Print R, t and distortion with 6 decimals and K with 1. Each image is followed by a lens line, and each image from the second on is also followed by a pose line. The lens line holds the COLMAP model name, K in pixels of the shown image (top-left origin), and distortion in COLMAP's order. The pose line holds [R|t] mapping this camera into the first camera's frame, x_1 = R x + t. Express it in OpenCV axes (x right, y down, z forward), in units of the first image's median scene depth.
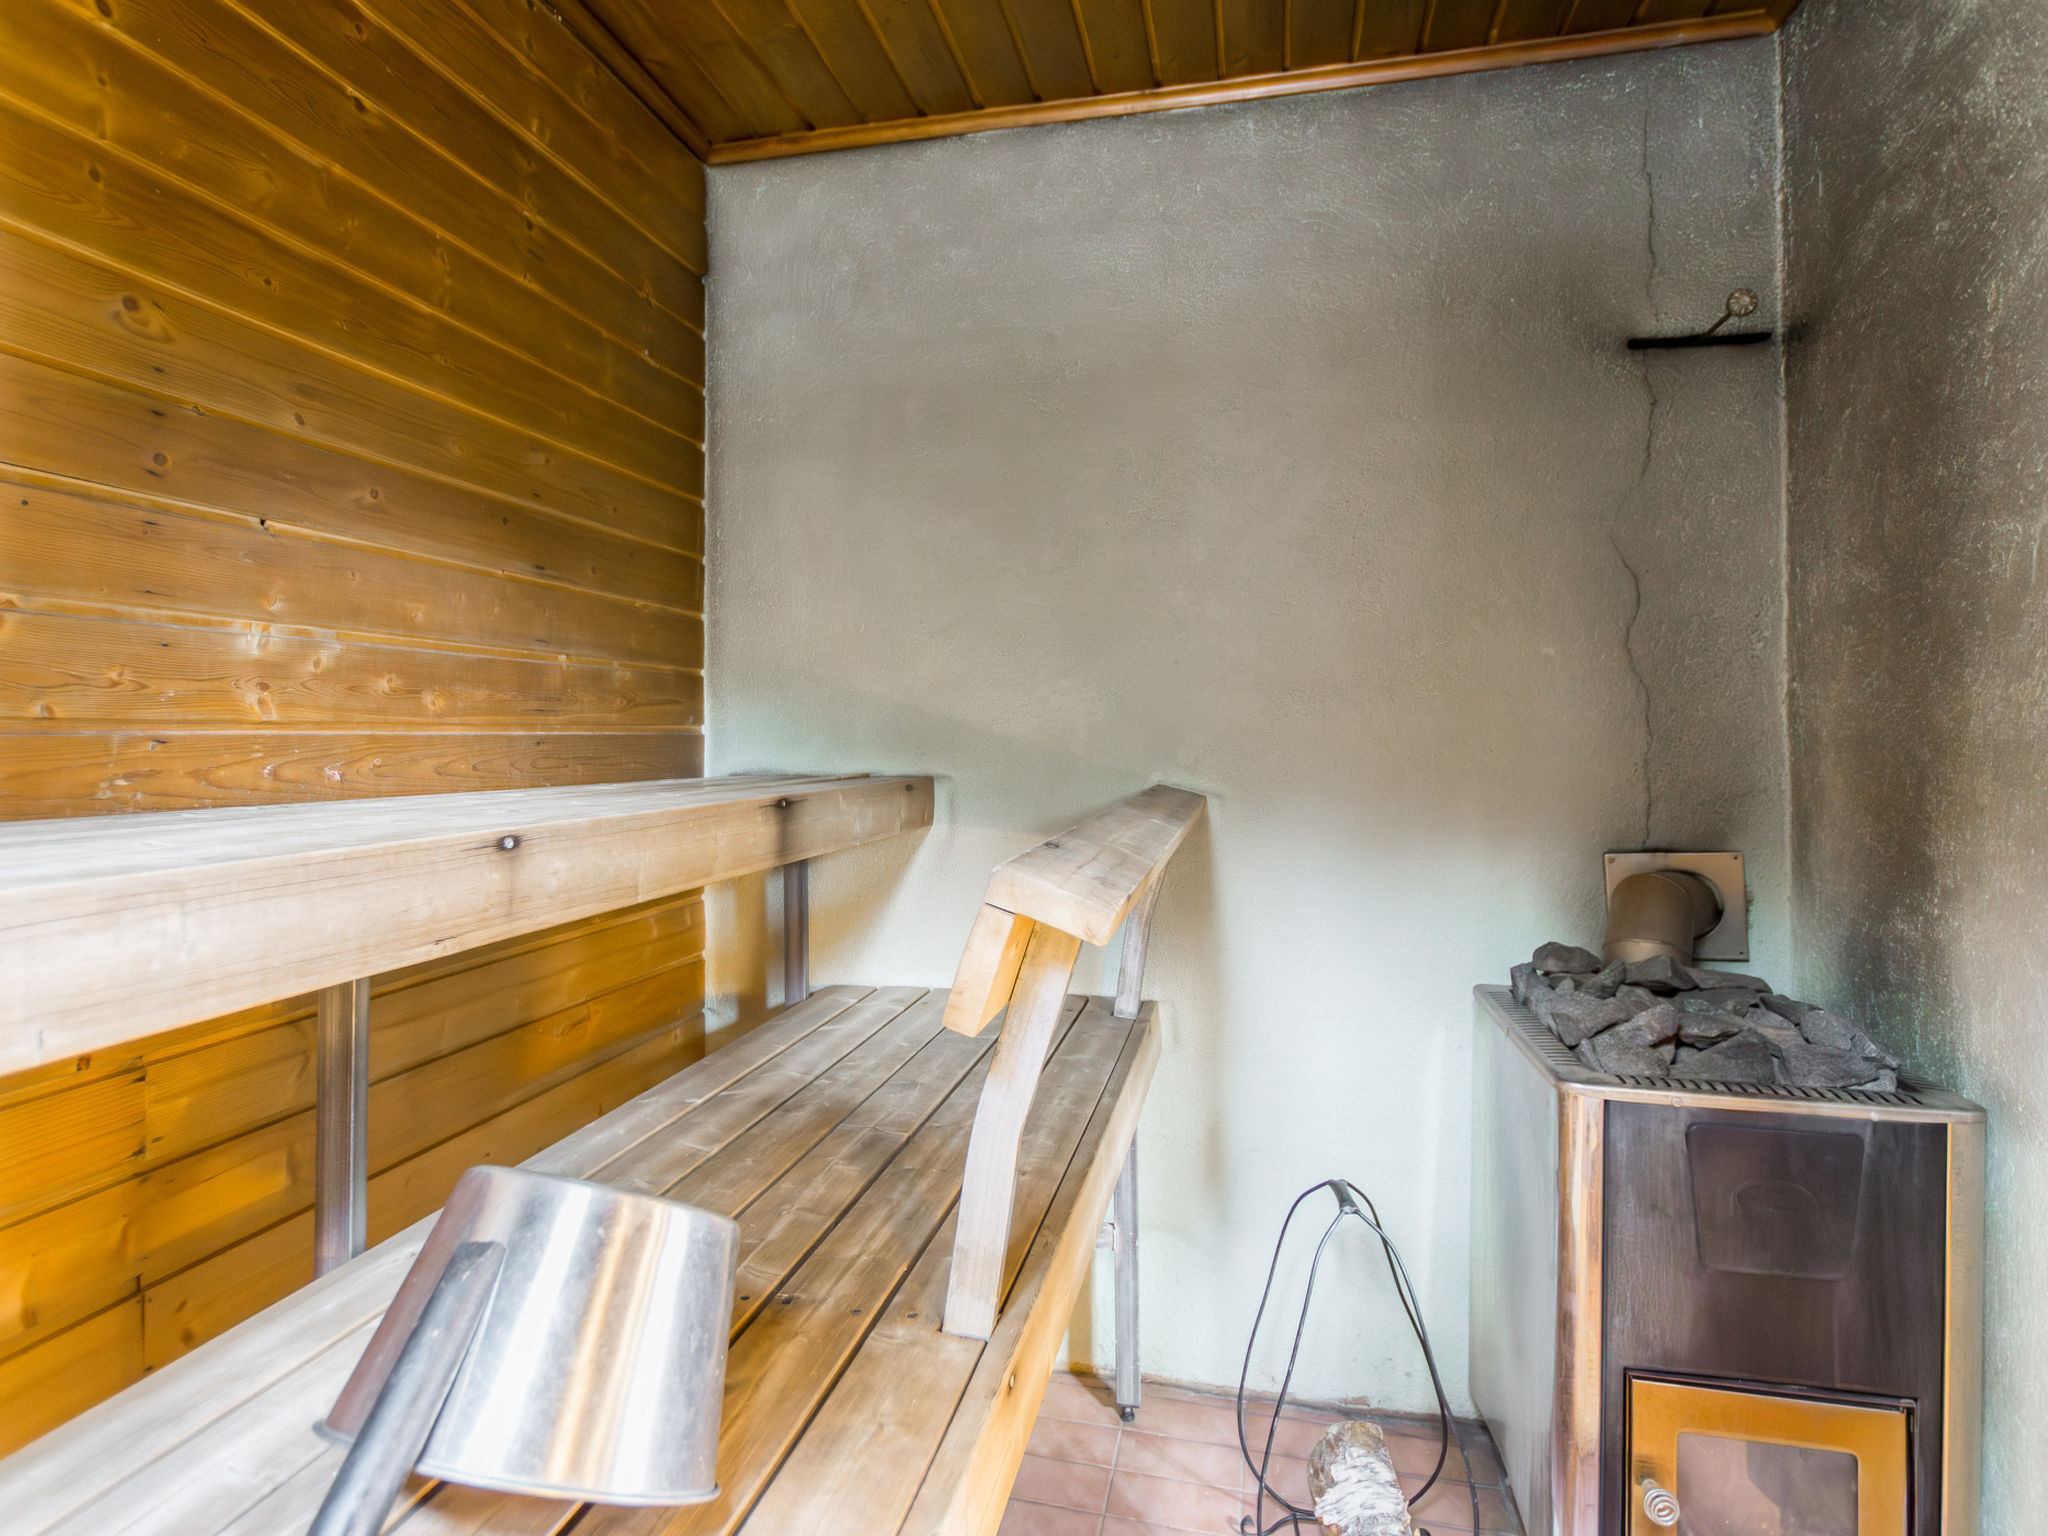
lens RADIAL K [[1118.5, 0, 1024.0], [0, 1118.5, 768.0], [0, 0, 1]] dist [0.002191, -0.000107]
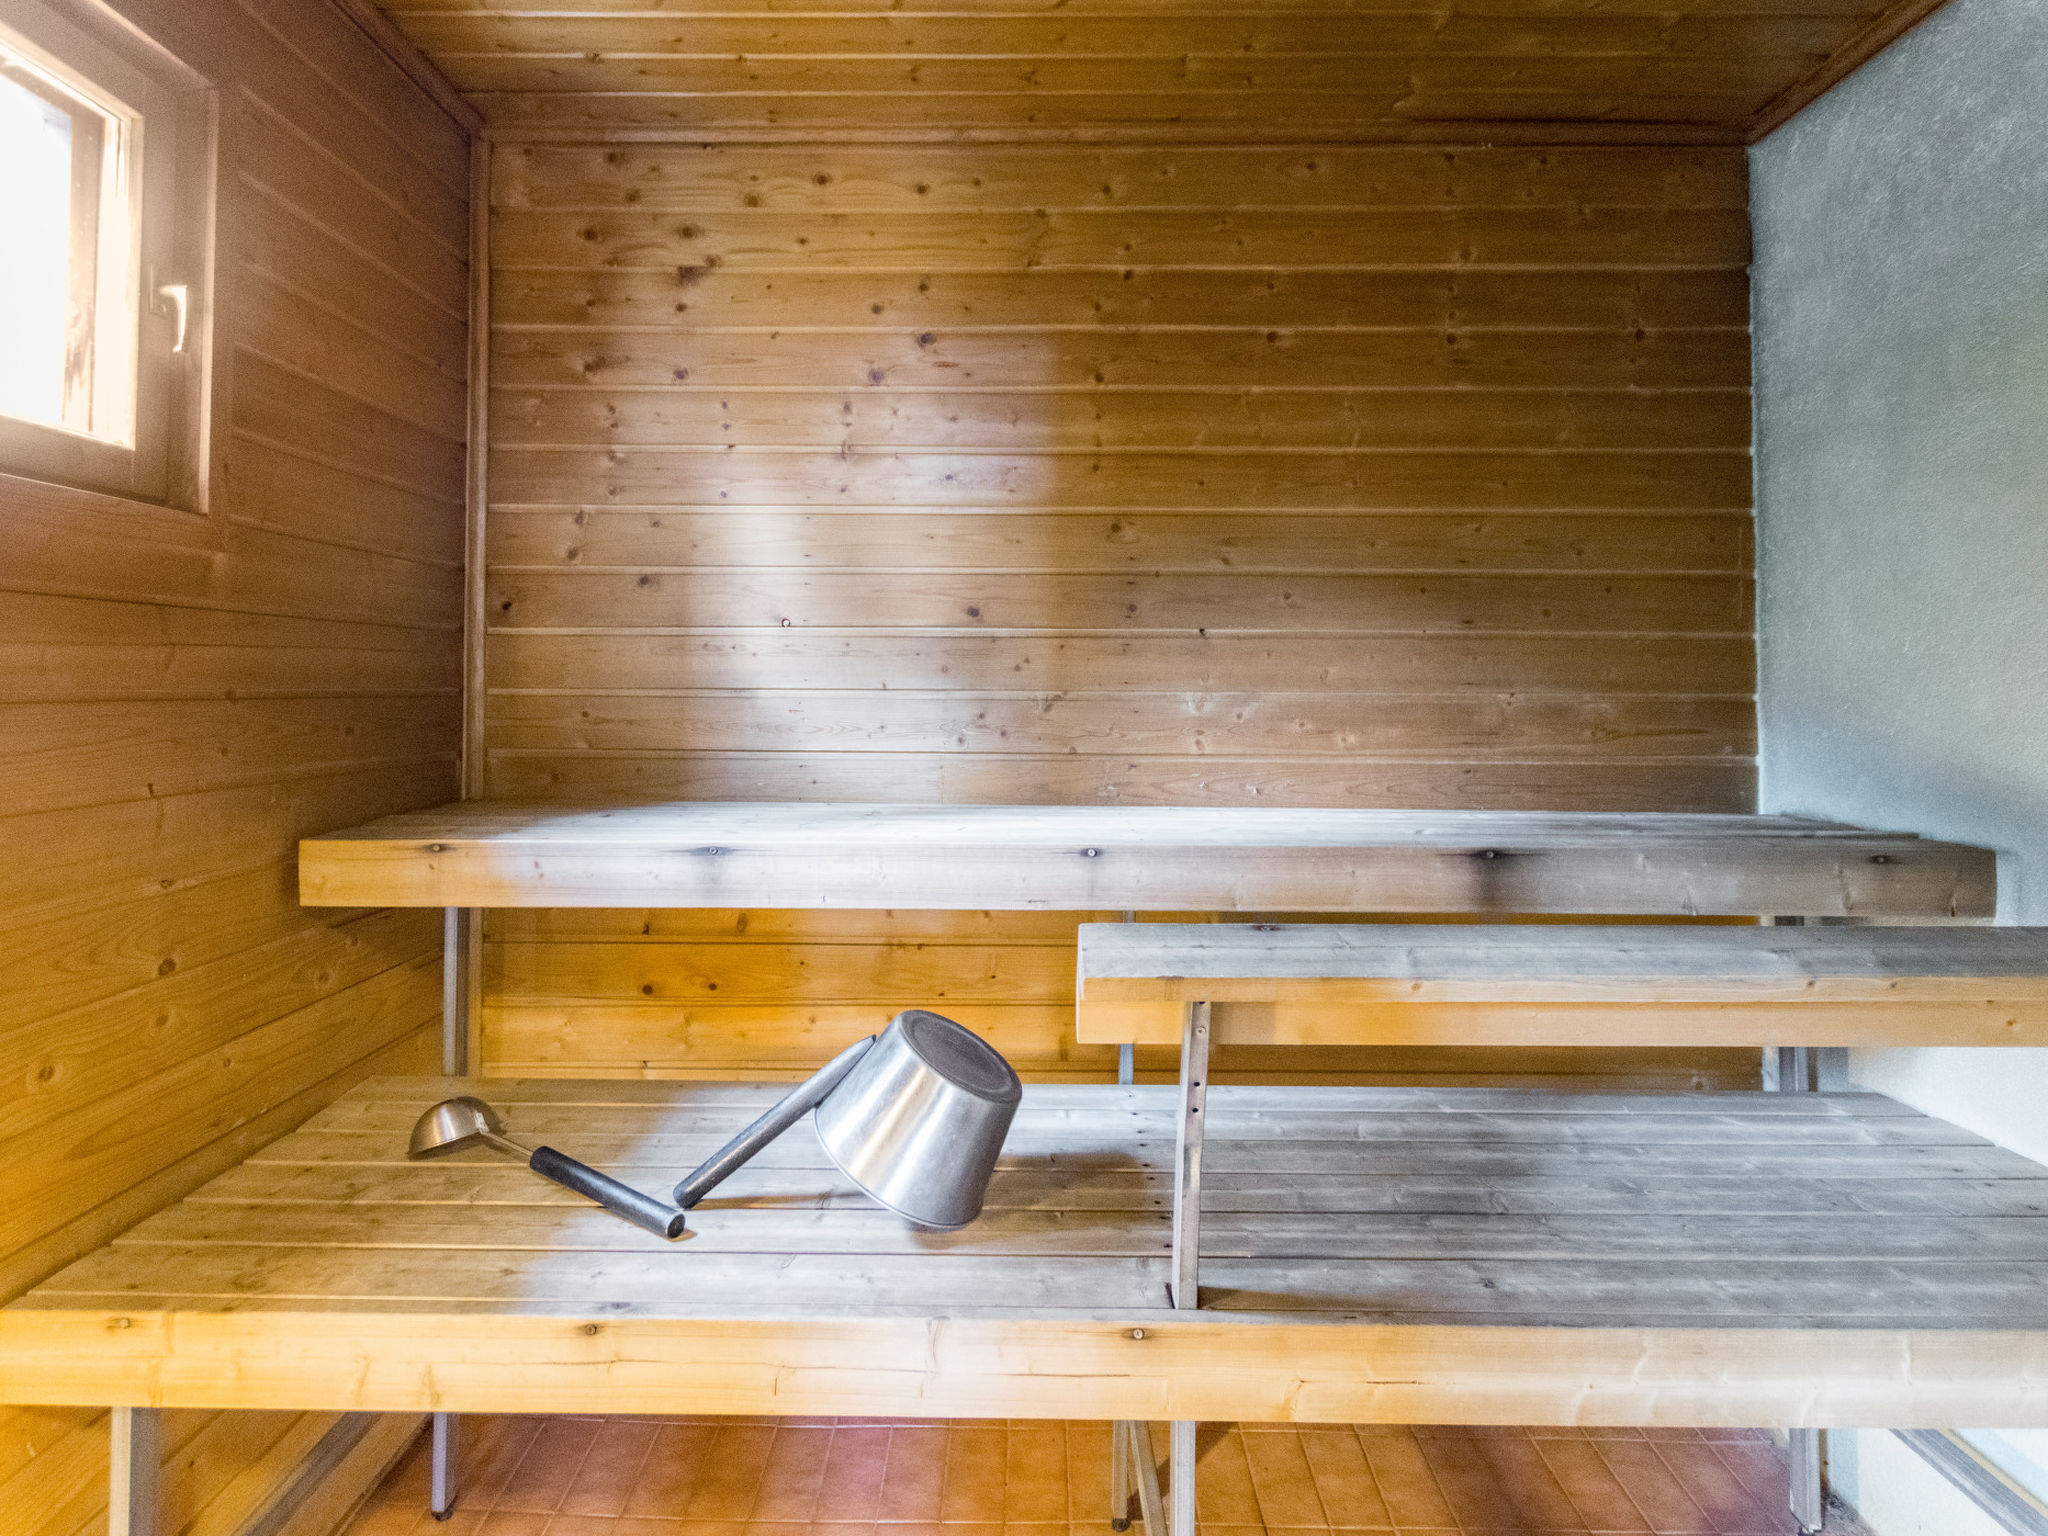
lens RADIAL K [[1126.3, 0, 1021.8], [0, 1126.3, 707.8], [0, 0, 1]] dist [-0.000636, -0.001314]
pose [[0.205198, 0.026039, -0.978374, 0.663803], [-0.034928, 0.999204, 0.019268, -0.101889], [0.978097, 0.030218, 0.205944, 0.323453]]
